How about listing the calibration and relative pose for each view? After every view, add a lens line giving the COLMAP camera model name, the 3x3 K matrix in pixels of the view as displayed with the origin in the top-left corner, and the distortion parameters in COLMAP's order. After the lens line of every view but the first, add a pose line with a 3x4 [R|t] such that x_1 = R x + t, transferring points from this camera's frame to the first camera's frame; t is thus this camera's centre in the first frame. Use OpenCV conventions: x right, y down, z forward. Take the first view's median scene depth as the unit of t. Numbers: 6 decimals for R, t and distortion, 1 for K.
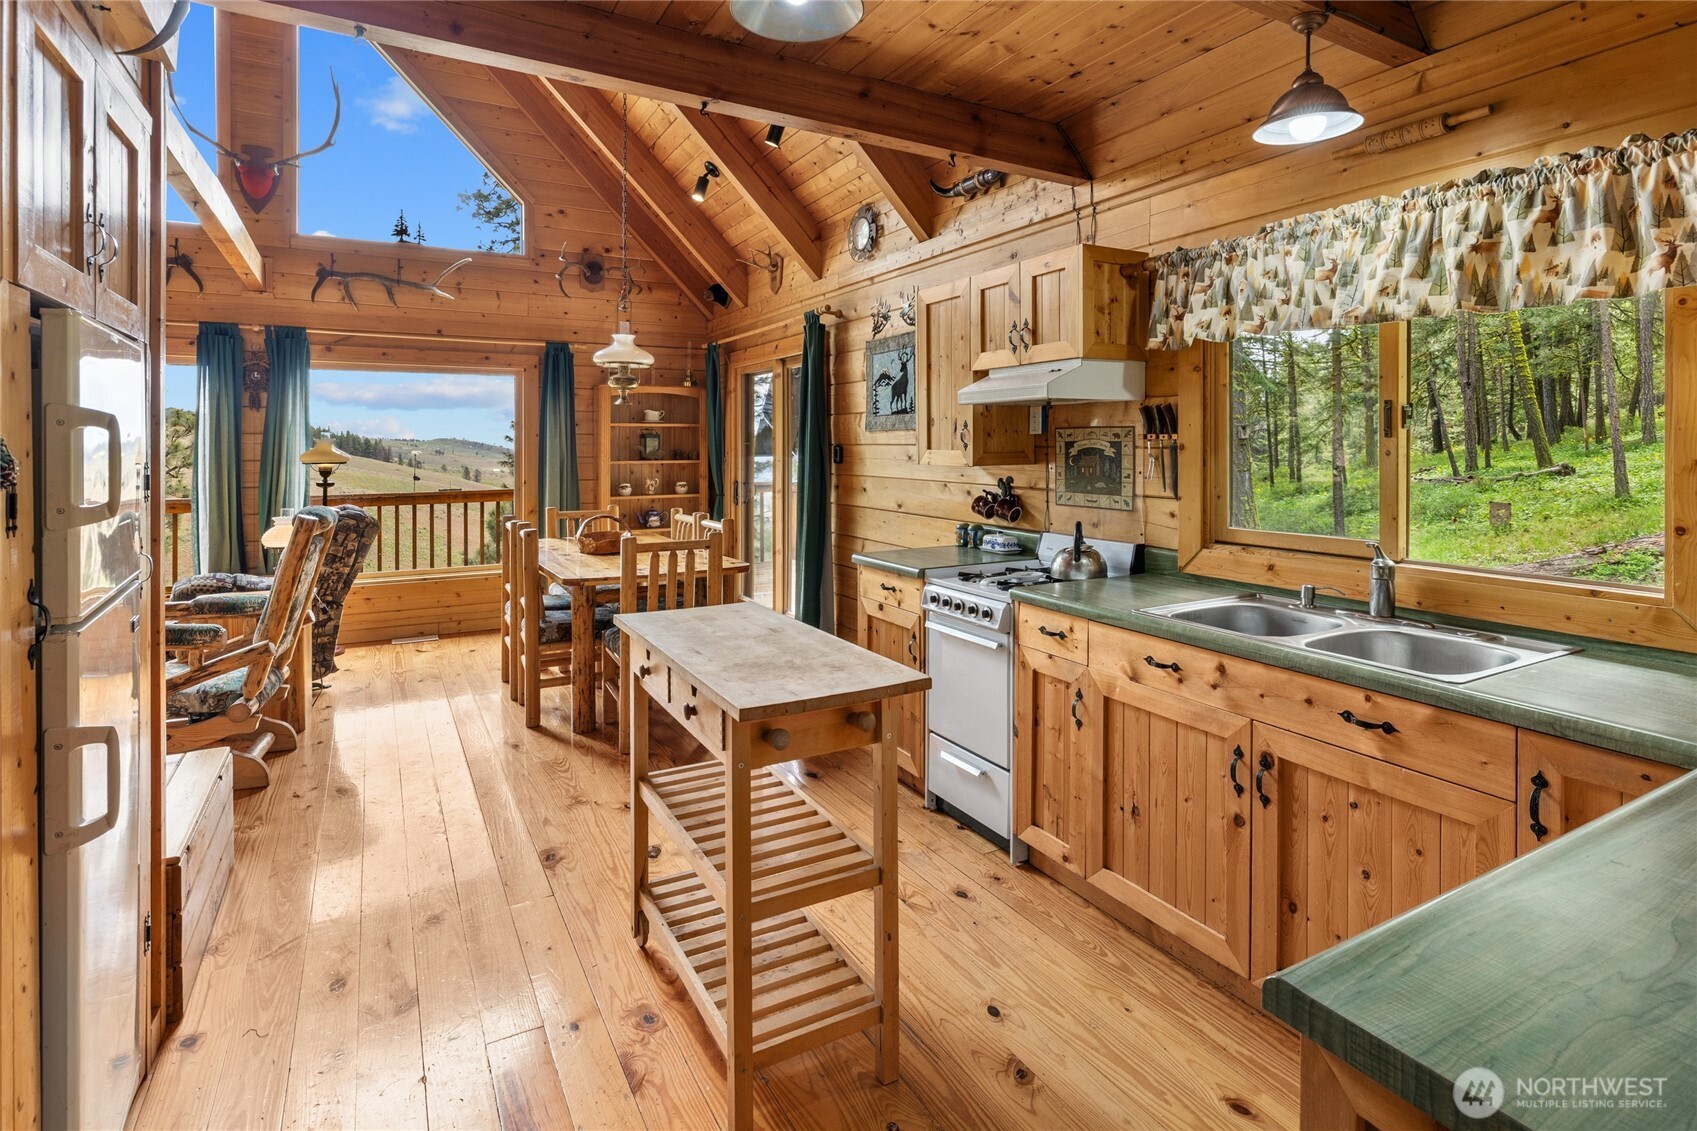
lens RADIAL K [[852.5, 0, 840.1], [0, 852.5, 460.9], [0, 0, 1]] dist [-0.004632, 0.000451]
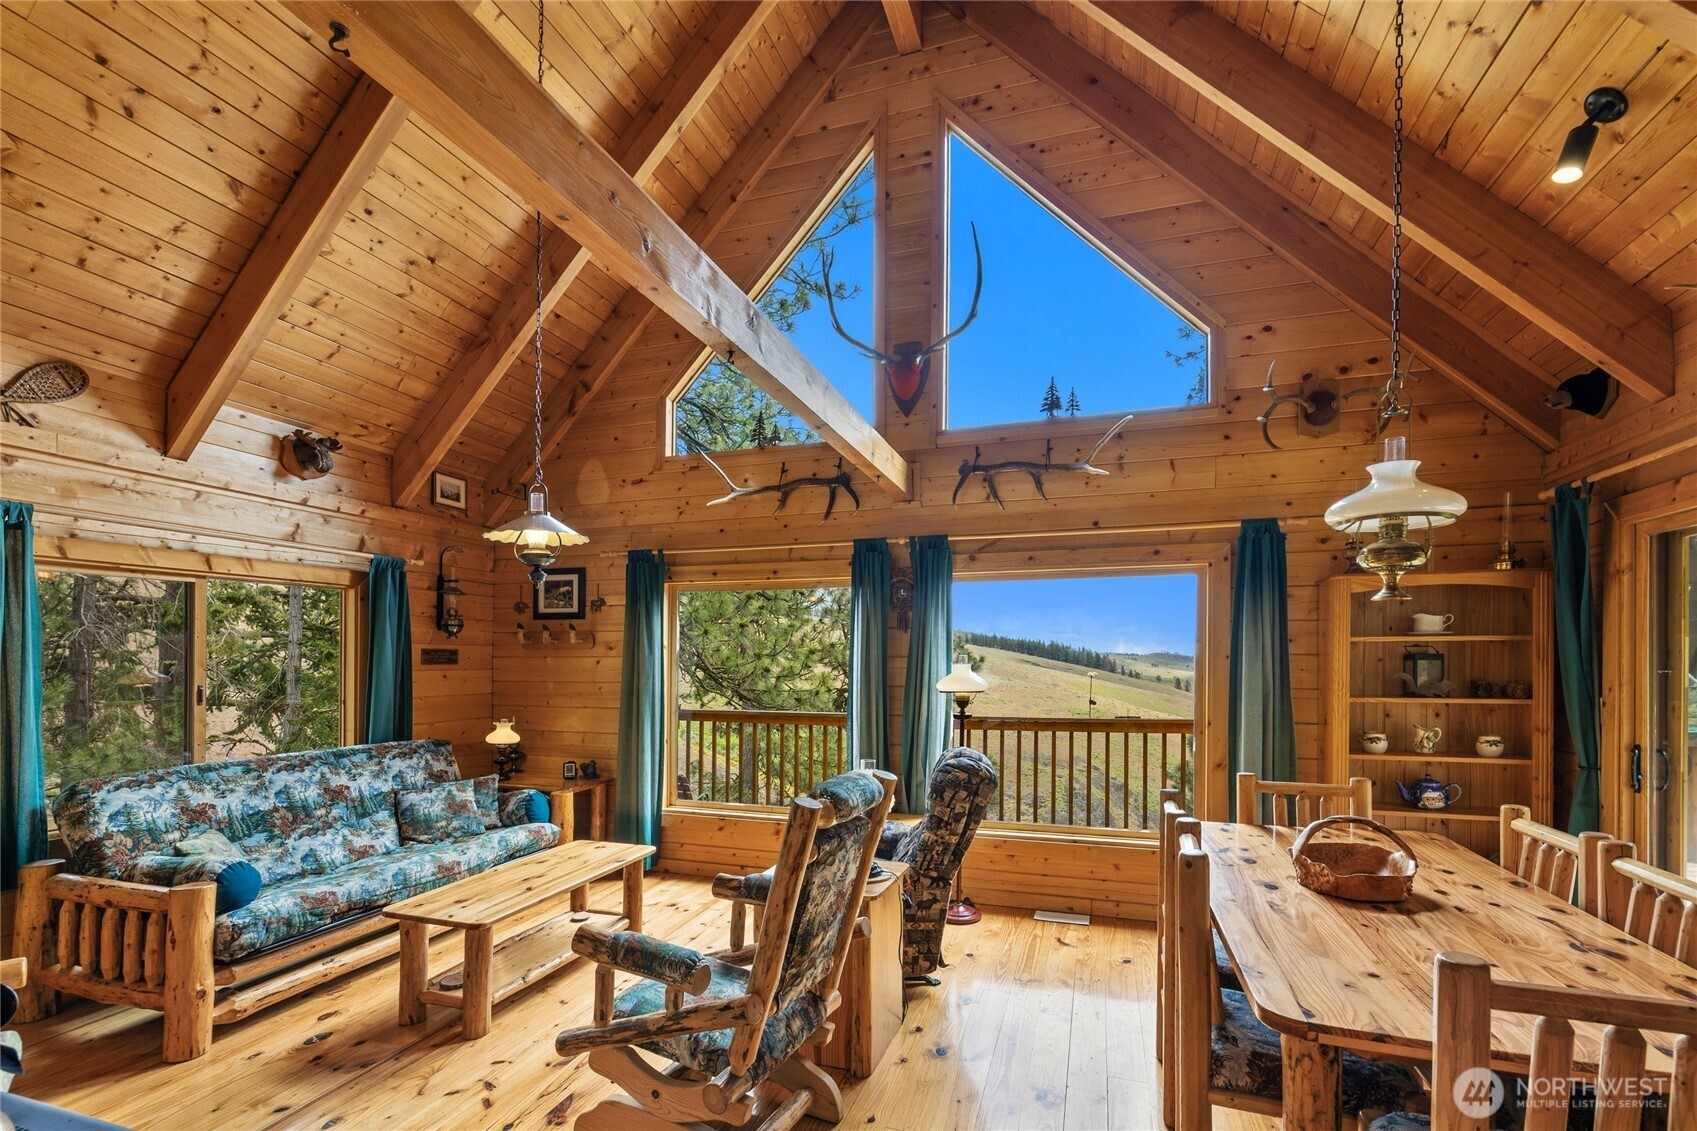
lens RADIAL K [[757.5, 0, 853.3], [0, 757.5, 660.0], [0, 0, 1]] dist [-0.000108, -0.001090]
pose [[0.684026, 0.000425, -0.729458, -0.119004], [-0.013145, 0.999845, -0.011743, -0.016784], [0.729339, 0.017621, 0.683925, 0.371196]]
